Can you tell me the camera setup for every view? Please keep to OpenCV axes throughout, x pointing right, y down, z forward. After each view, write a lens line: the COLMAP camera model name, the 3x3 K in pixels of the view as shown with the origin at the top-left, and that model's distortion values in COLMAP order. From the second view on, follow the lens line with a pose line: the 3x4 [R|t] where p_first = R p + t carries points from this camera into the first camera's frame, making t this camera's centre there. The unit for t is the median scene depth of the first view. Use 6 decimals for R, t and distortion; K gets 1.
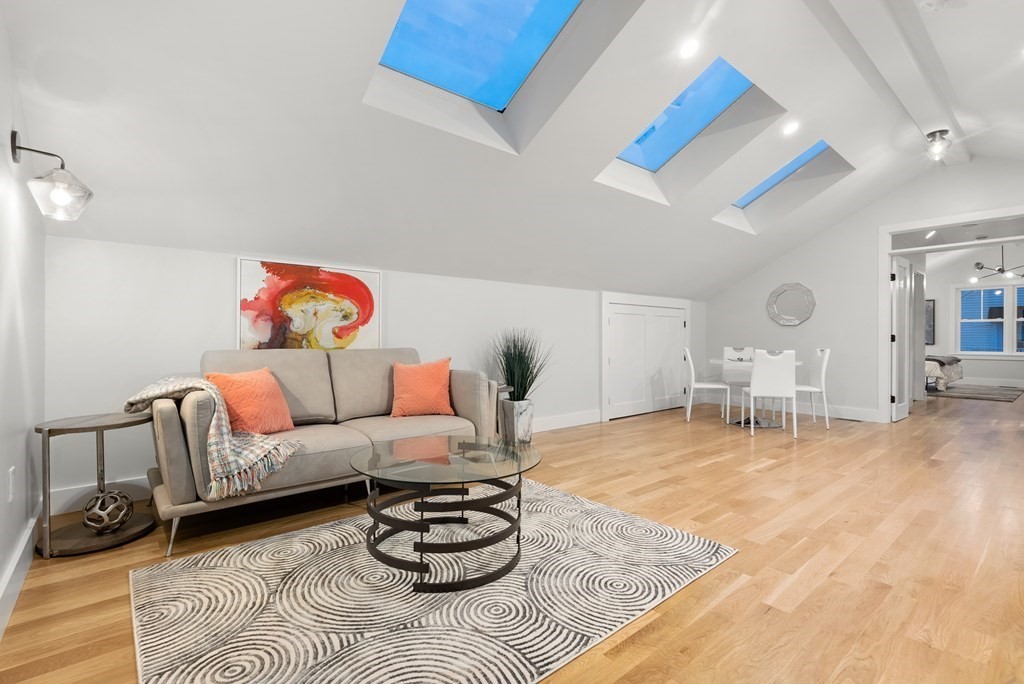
lens RADIAL K [[469.3, 0, 512.0], [0, 469.3, 342.0], [0, 0, 1]] dist [-0.014629, 0.000053]
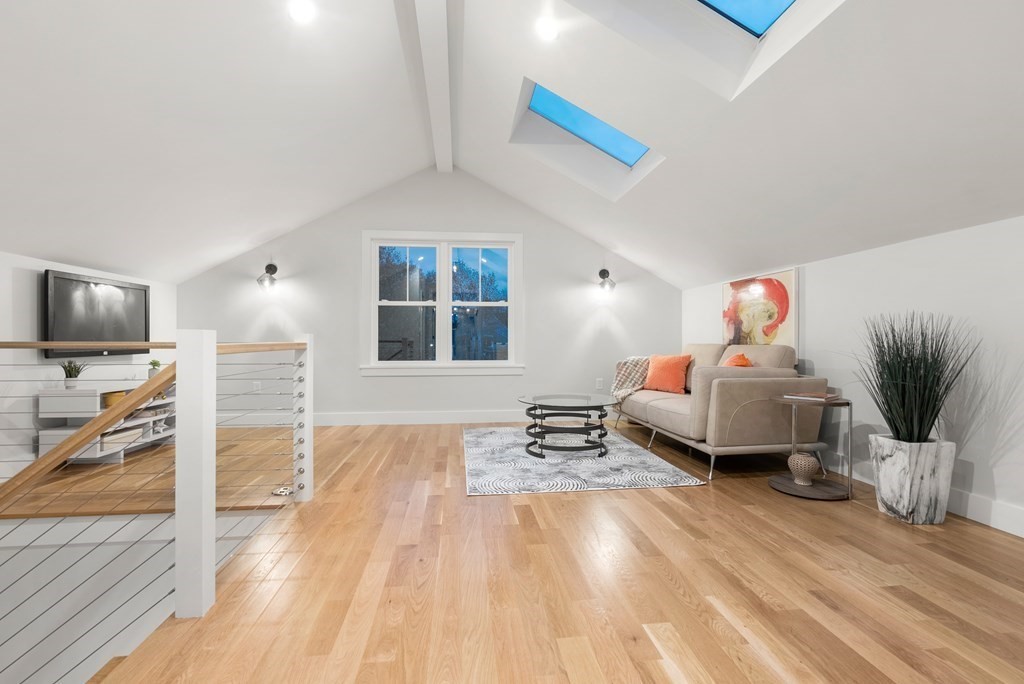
lens RADIAL K [[469.3, 0, 512.0], [0, 469.3, 342.0], [0, 0, 1]] dist [-0.014629, 0.000053]
pose [[-0.553911, -0.000397, -0.832576, 0.967803], [-0.007291, 0.999964, 0.004374, 0.006791], [0.832544, 0.008493, -0.553894, 1.169366]]
